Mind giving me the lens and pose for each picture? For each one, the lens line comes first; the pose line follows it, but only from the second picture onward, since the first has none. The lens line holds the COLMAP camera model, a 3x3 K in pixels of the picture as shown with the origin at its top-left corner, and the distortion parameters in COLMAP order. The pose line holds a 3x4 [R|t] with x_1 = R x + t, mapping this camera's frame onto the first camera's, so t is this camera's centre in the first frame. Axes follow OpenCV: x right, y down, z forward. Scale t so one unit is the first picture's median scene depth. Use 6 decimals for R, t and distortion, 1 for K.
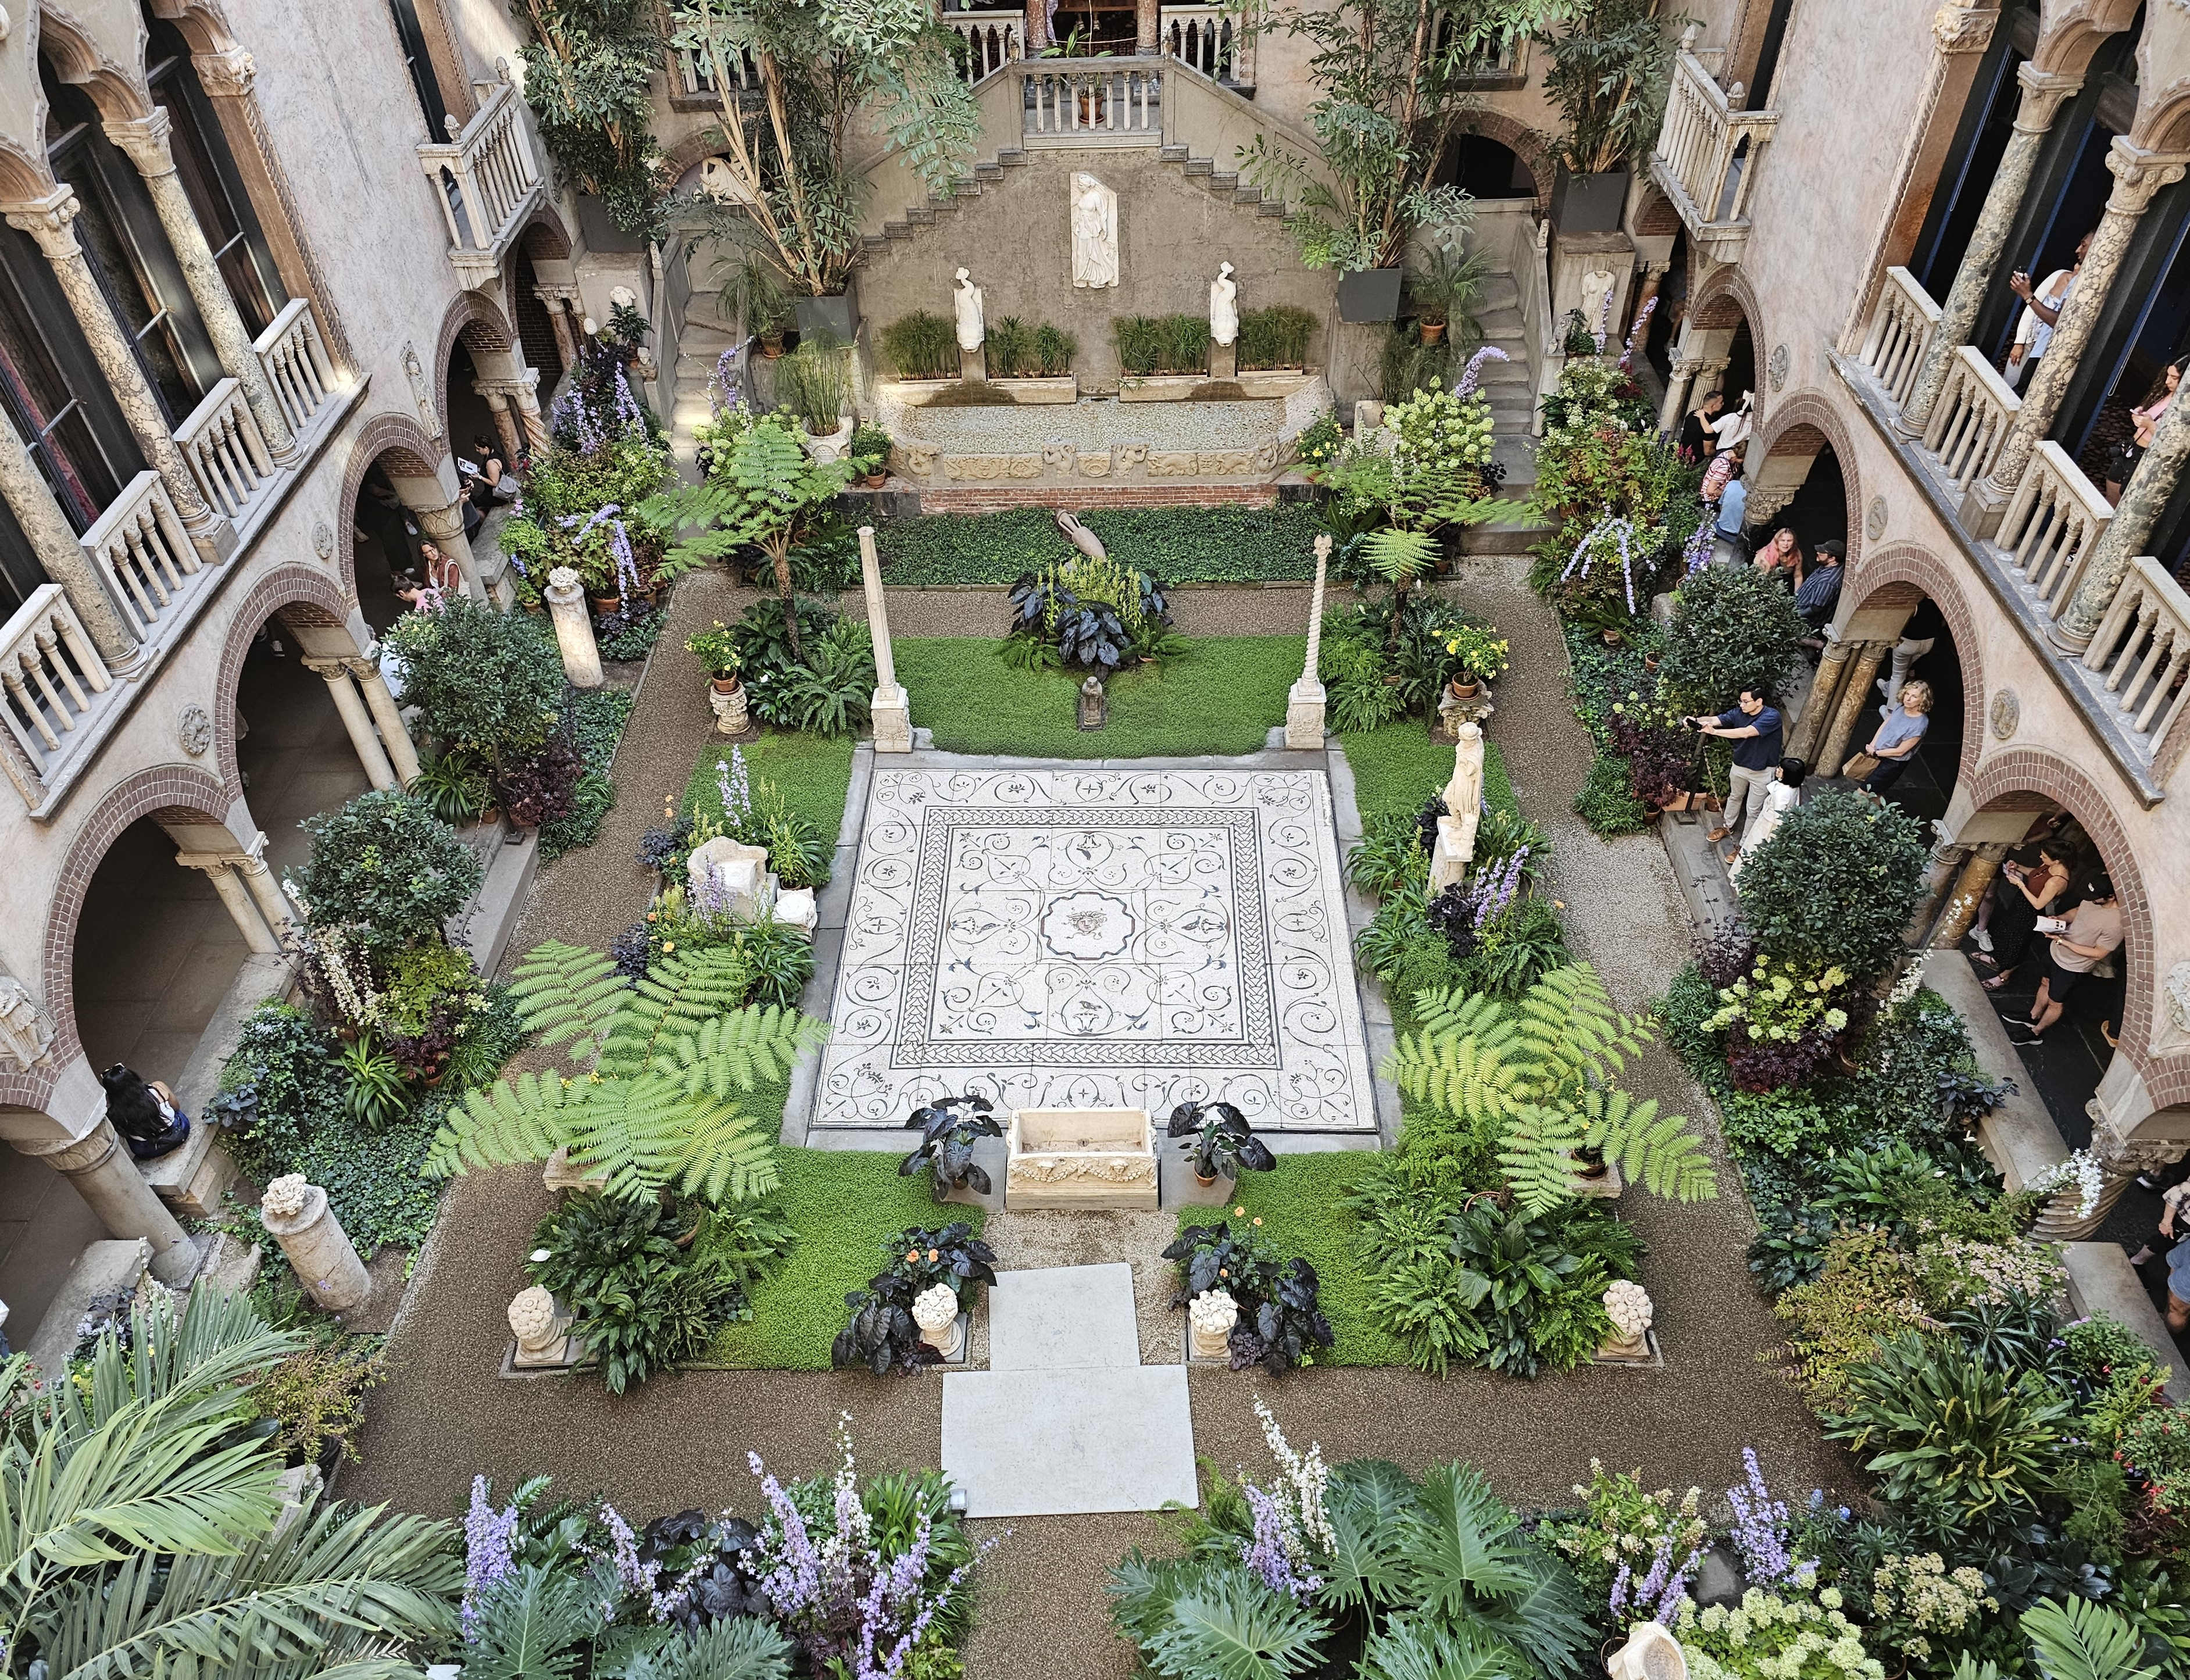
lens RADIAL K [[1559.8, 0, 1079.9], [0, 1559.8, 840.2], [0, 0, 1]] dist [0.046087, -0.014868]
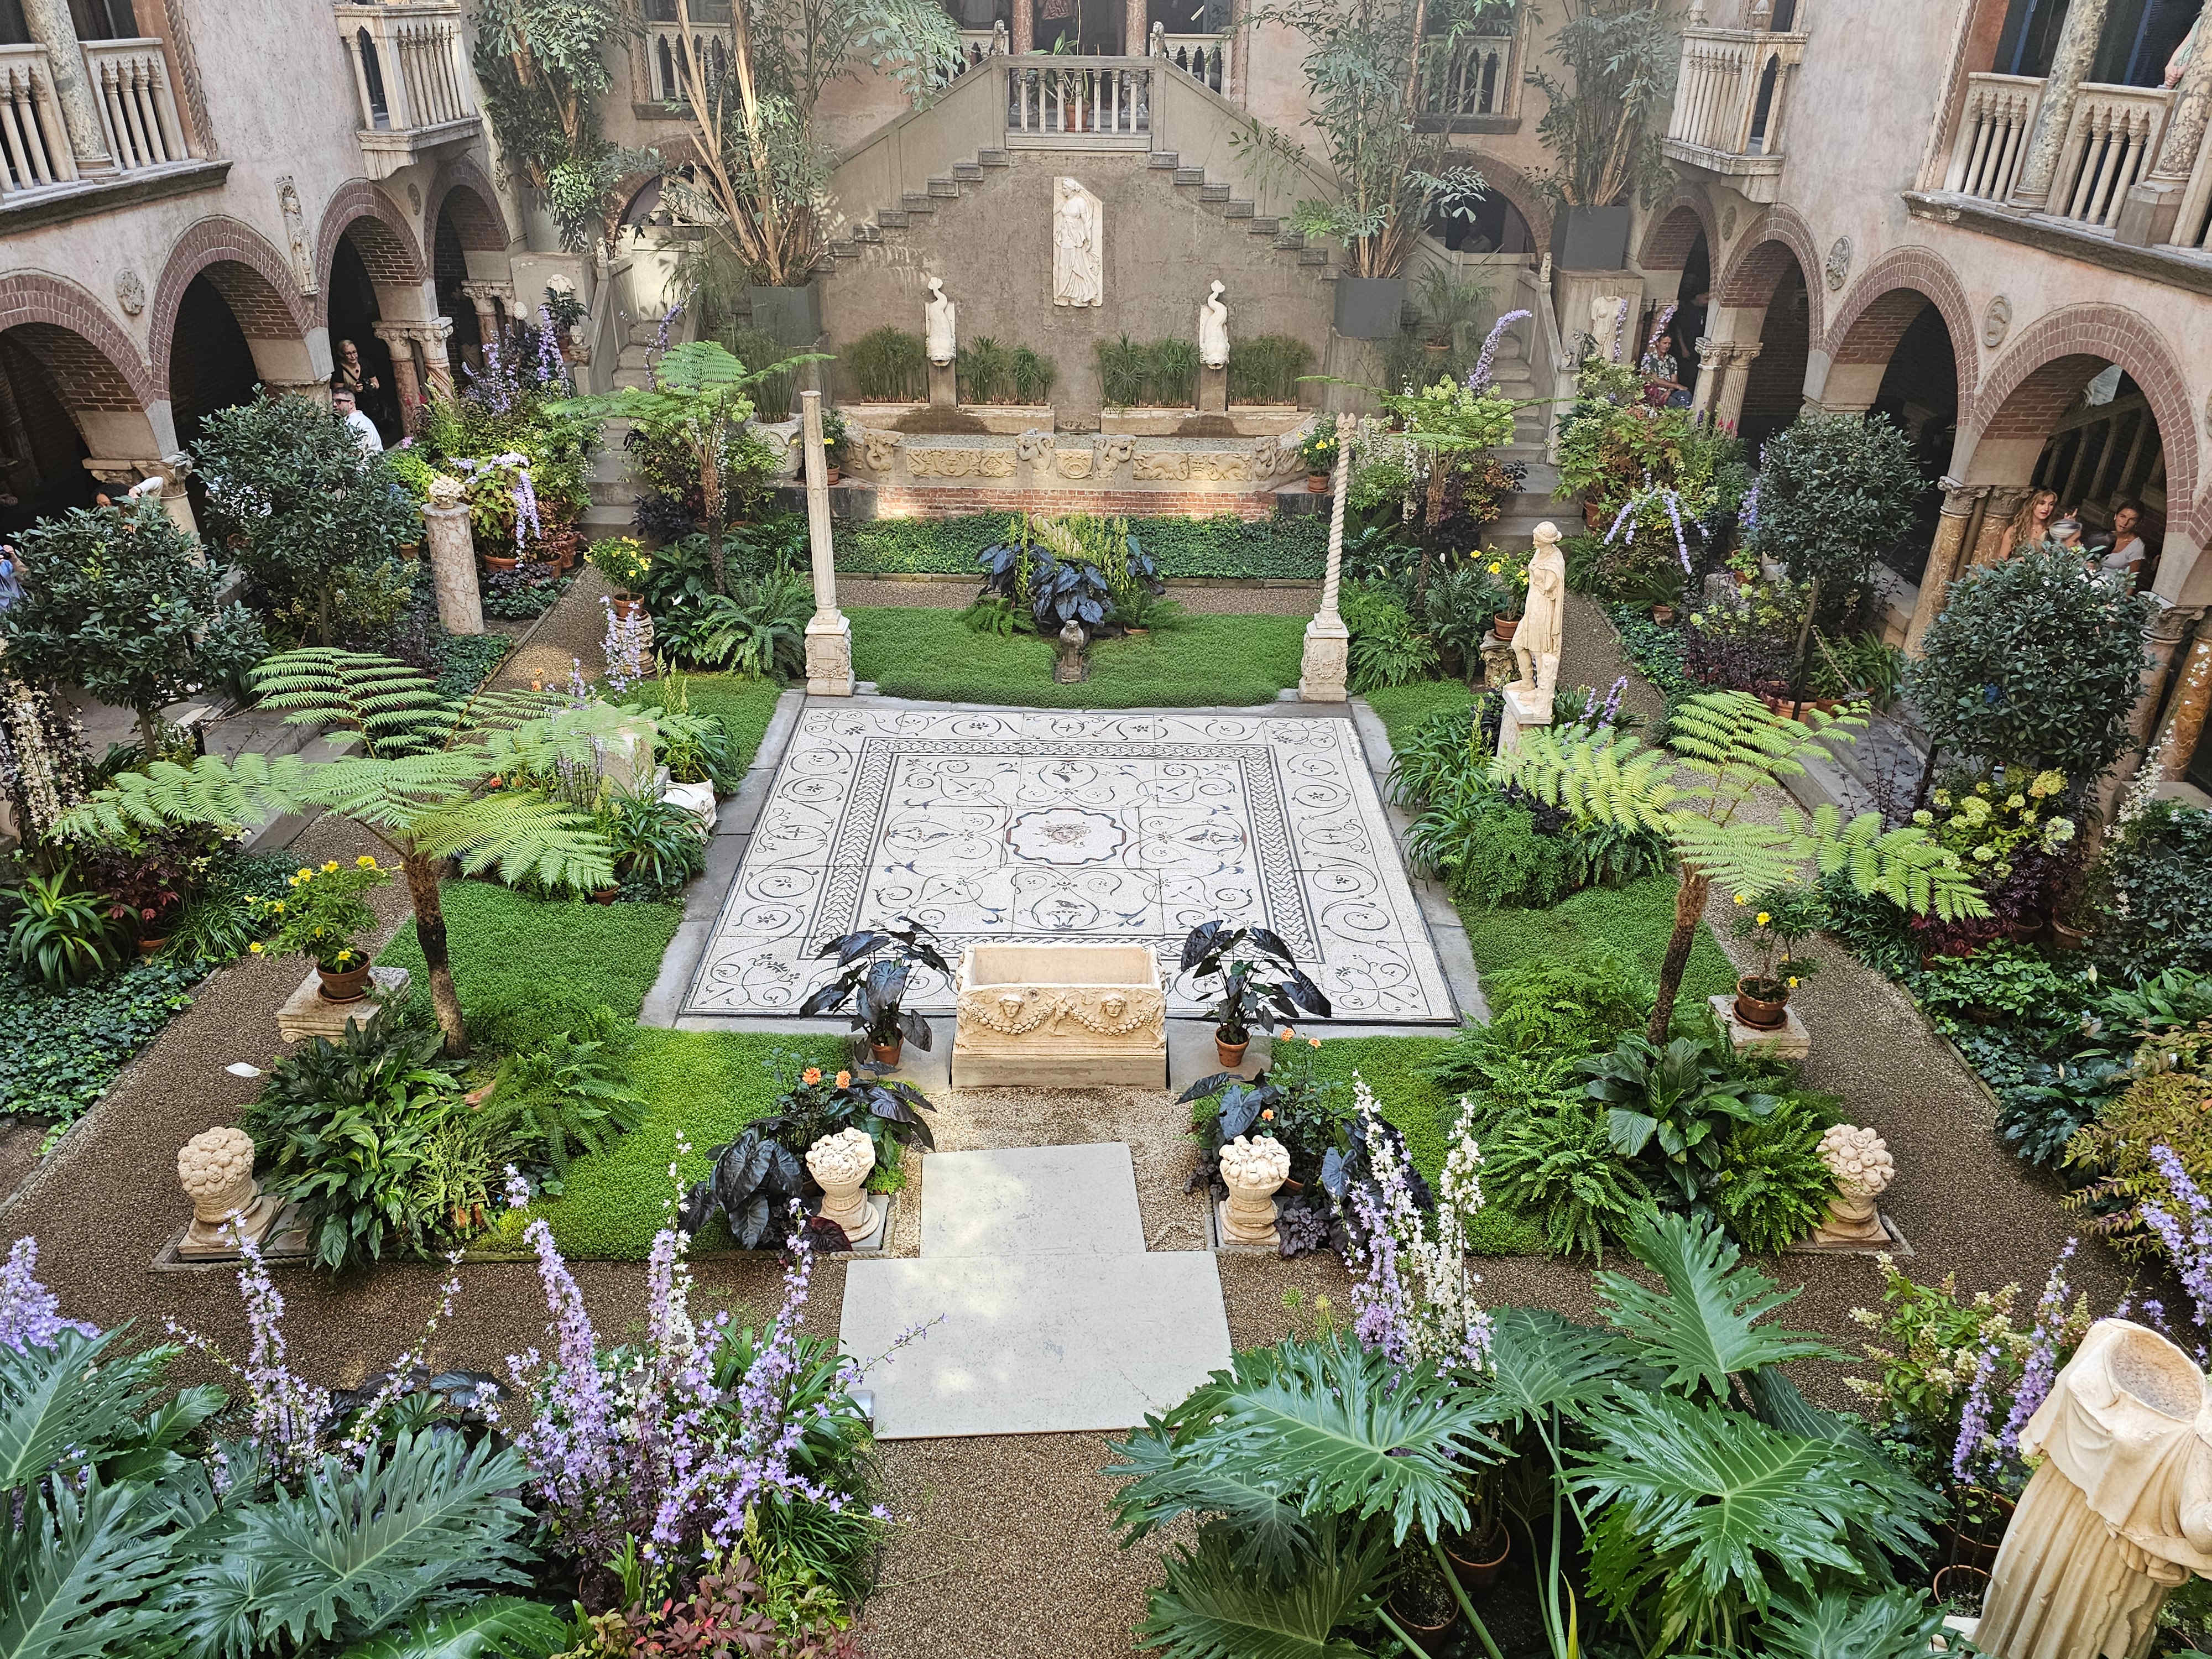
lens RADIAL K [[1569.1, 0, 1117.4], [0, 1569.1, 826.1], [0, 0, 1]] dist [0.037535, -0.015018]
pose [[0.998392, 0.023504, 0.051594, -0.009576], [-0.008602, 0.962281, -0.271922, 0.260985], [-0.056039, 0.271040, 0.960935, 0.235613]]
